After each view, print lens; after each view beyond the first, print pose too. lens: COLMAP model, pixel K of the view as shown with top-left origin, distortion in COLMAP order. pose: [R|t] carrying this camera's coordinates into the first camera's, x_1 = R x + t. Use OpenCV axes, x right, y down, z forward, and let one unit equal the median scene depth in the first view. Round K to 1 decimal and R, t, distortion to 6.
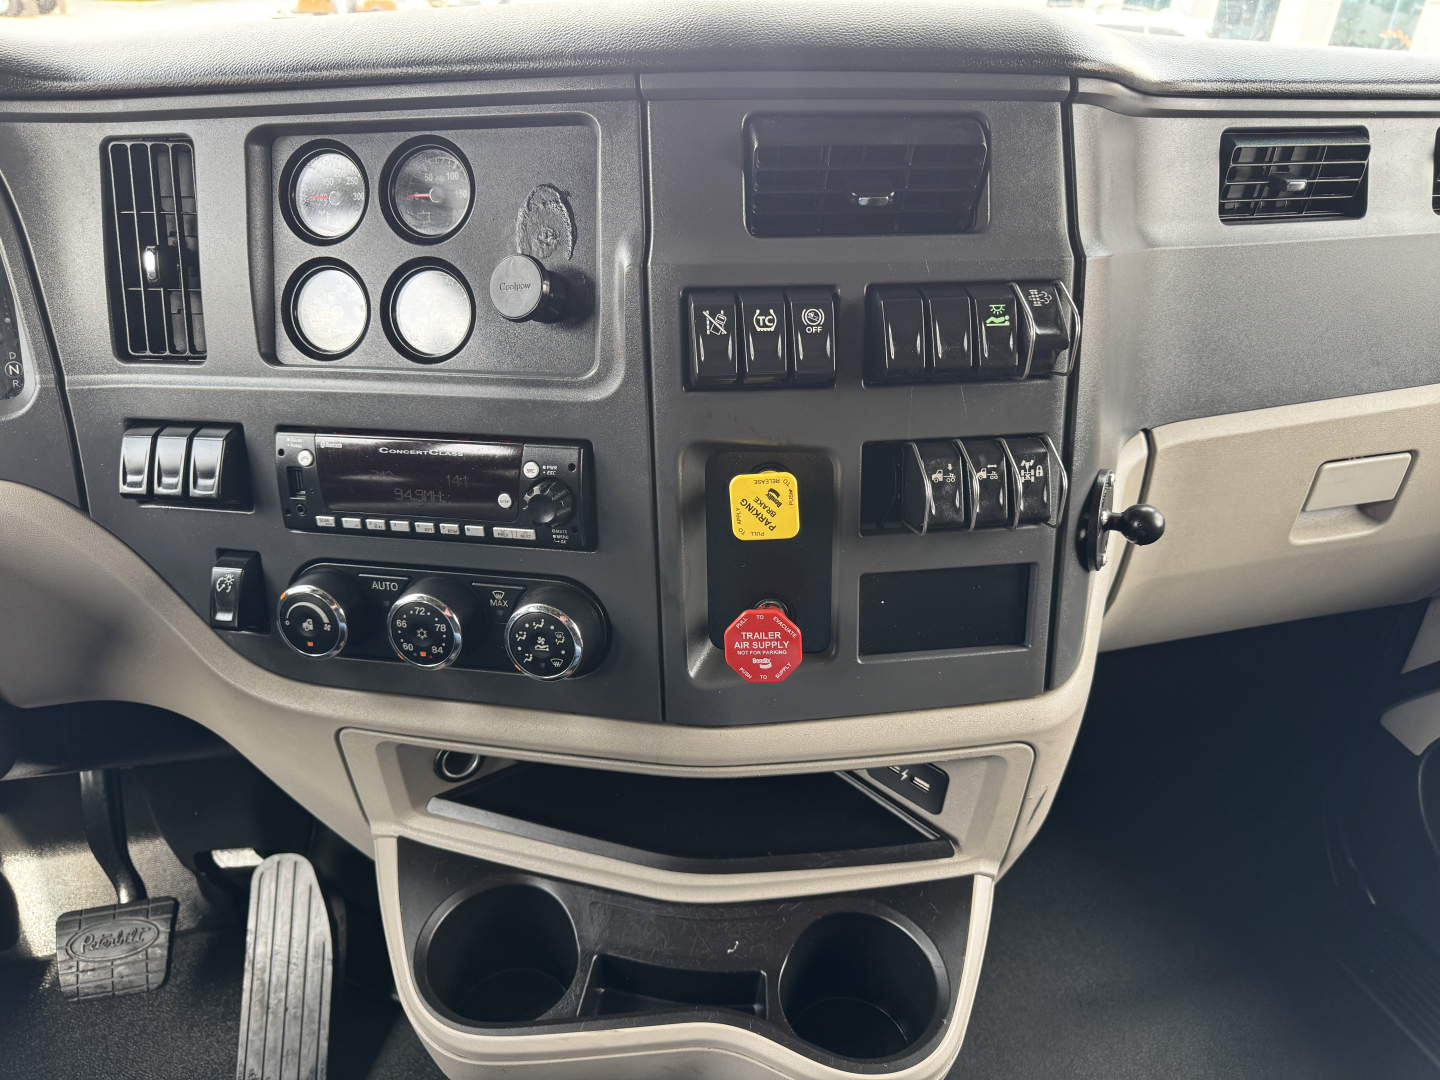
lens RADIAL K [[1015.8, 0, 723.1], [0, 1015.8, 540.9], [0, 0, 1]] dist [0.024199, -0.030433]
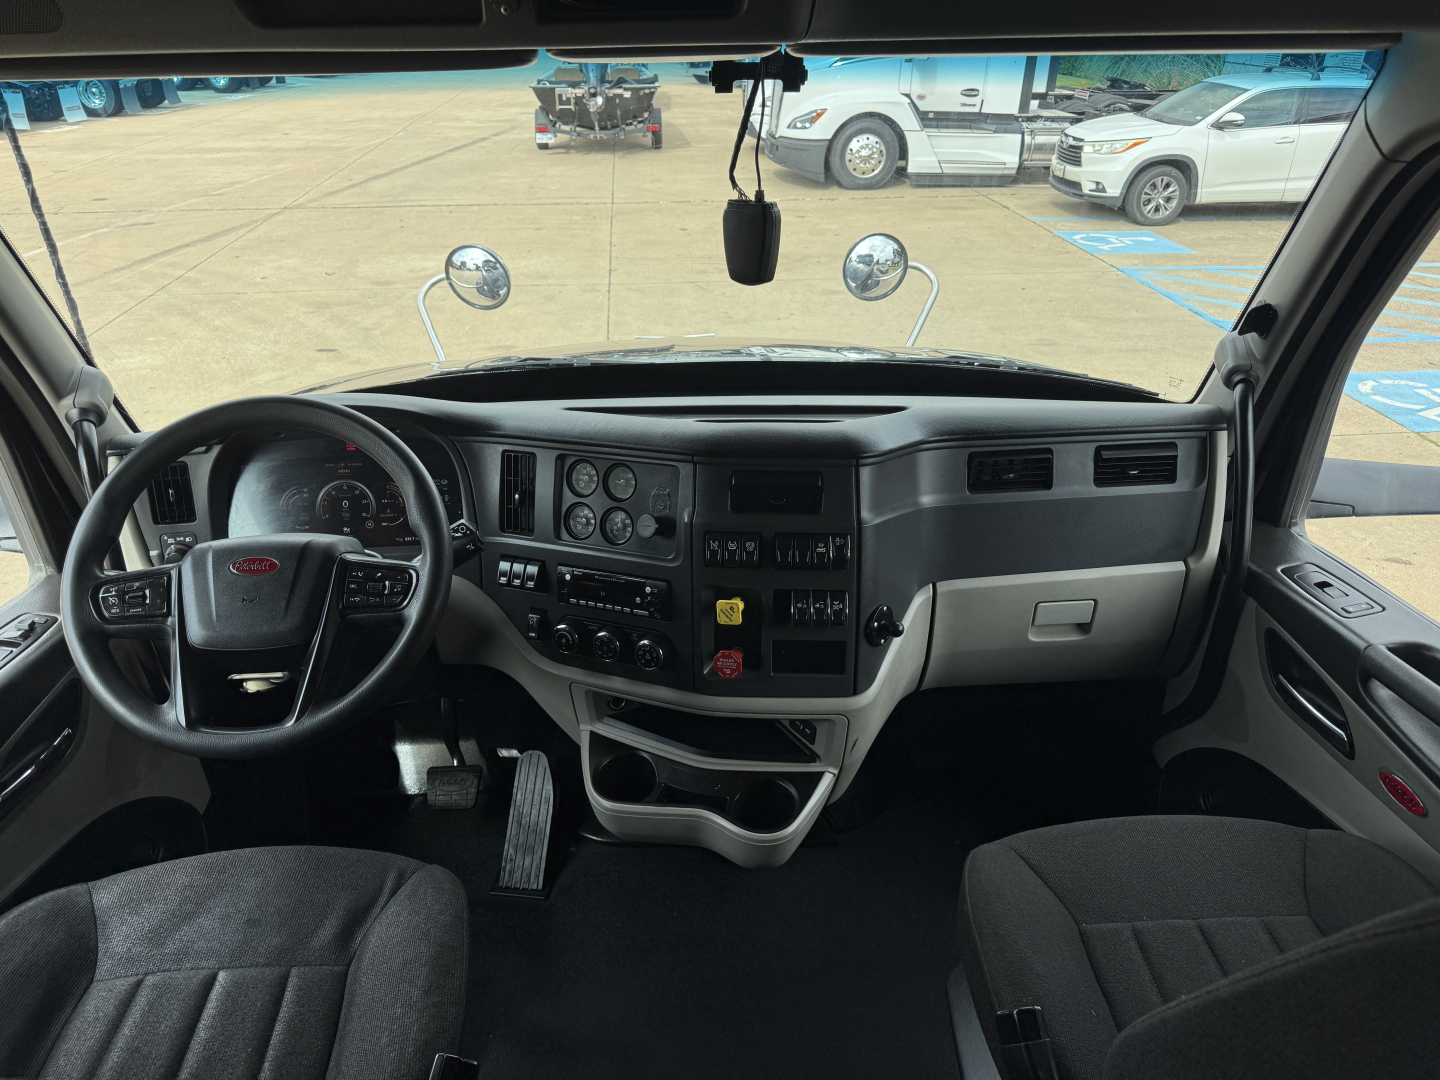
lens RADIAL K [[1015.8, 0, 730.9], [0, 1015.8, 543.9], [0, 0, 1]] dist [0.024199, -0.030433]
pose [[0.979982, 0.070086, -0.186342, 0.480427], [-0.074169, 0.997132, -0.015026, -0.156781], [0.184754, 0.028546, 0.982370, -1.486119]]
